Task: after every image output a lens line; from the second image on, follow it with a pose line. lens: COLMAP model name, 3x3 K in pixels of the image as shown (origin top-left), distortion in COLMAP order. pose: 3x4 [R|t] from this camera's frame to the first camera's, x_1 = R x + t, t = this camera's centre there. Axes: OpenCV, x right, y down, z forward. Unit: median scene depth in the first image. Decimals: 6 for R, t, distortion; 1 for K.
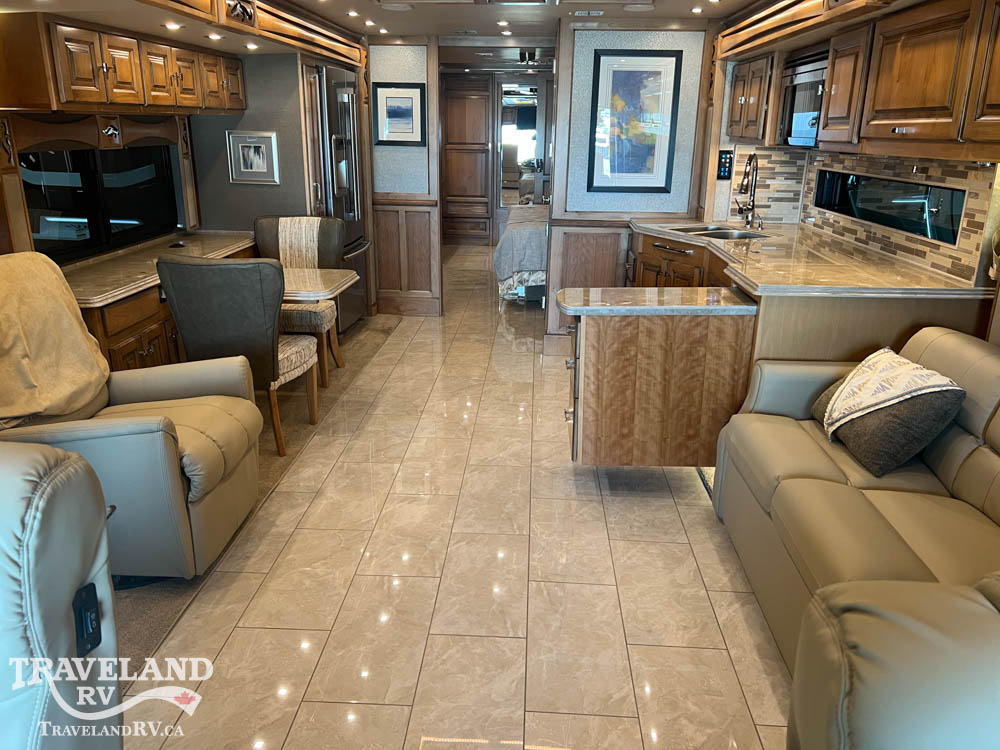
lens RADIAL K [[755.5, 0, 501.3], [0, 755.5, 376.7], [0, 0, 1]] dist [0.055892, -0.066055]
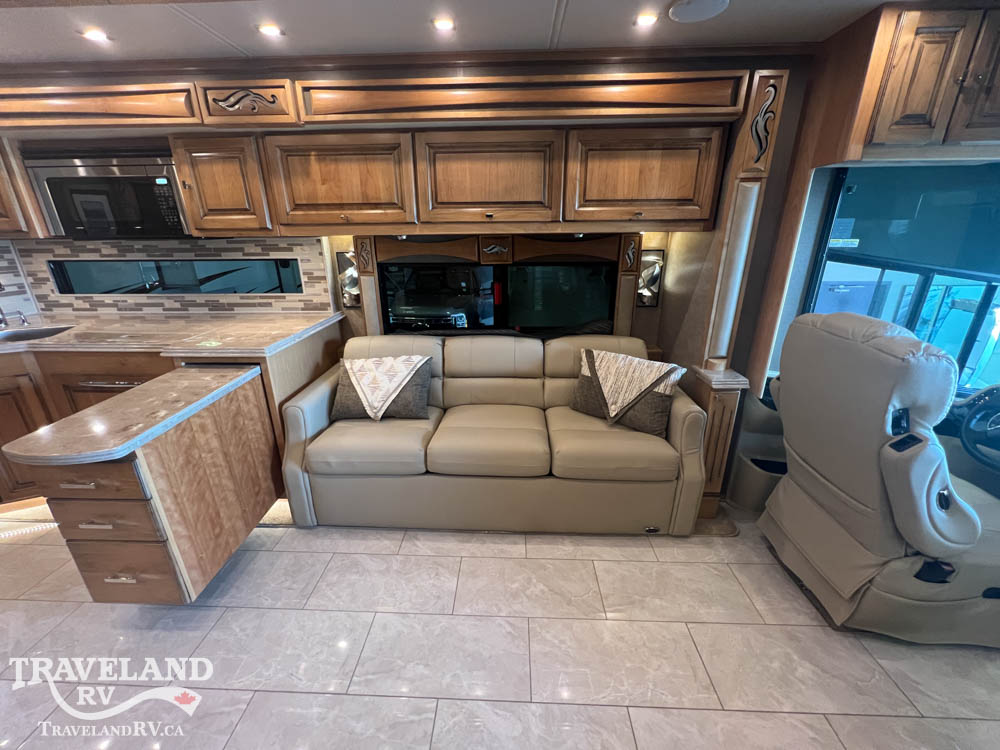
lens RADIAL K [[401.1, 0, 497.0], [0, 401.1, 373.2], [0, 0, 1]] dist [-0.001818, 0.000072]
pose [[-0.009131, -0.346448, 0.938025, -0.238165], [0.318083, 0.888333, 0.331192, -0.154787], [-0.948019, 0.301393, 0.102088, 0.519220]]
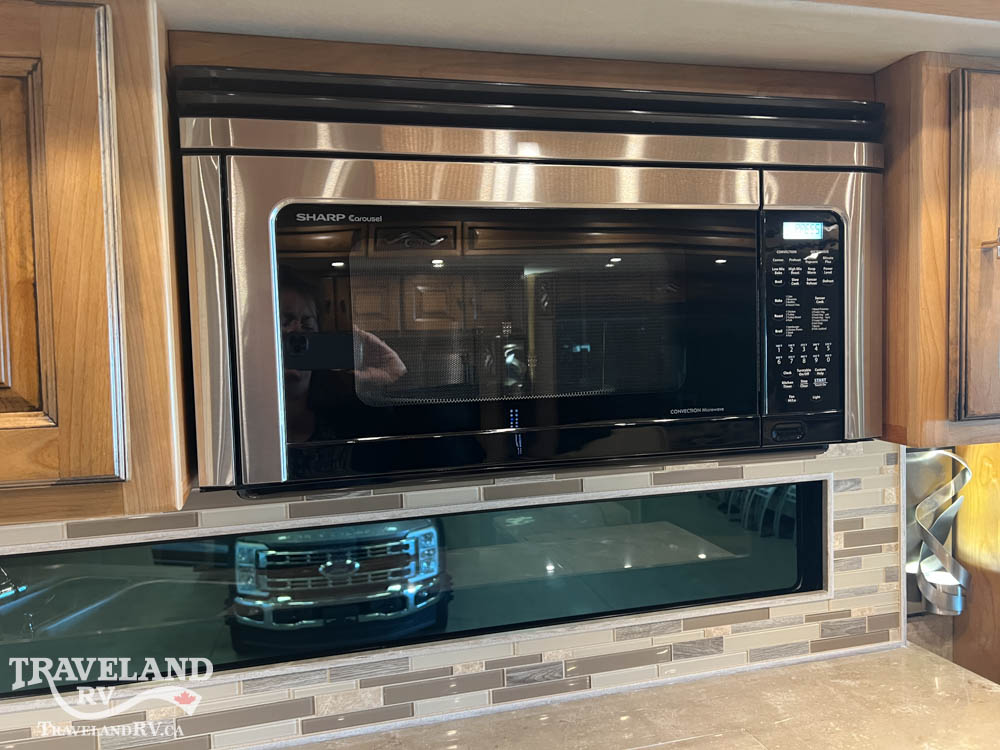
lens RADIAL K [[755.5, 0, 501.3], [0, 755.5, 376.7], [0, 0, 1]] dist [0.055892, -0.066055]
pose [[-0.299562, -0.046638, 0.952936, 0.187469], [0.324475, 0.934287, 0.147726, -0.390738], [-0.897206, 0.353457, -0.264744, 1.137802]]
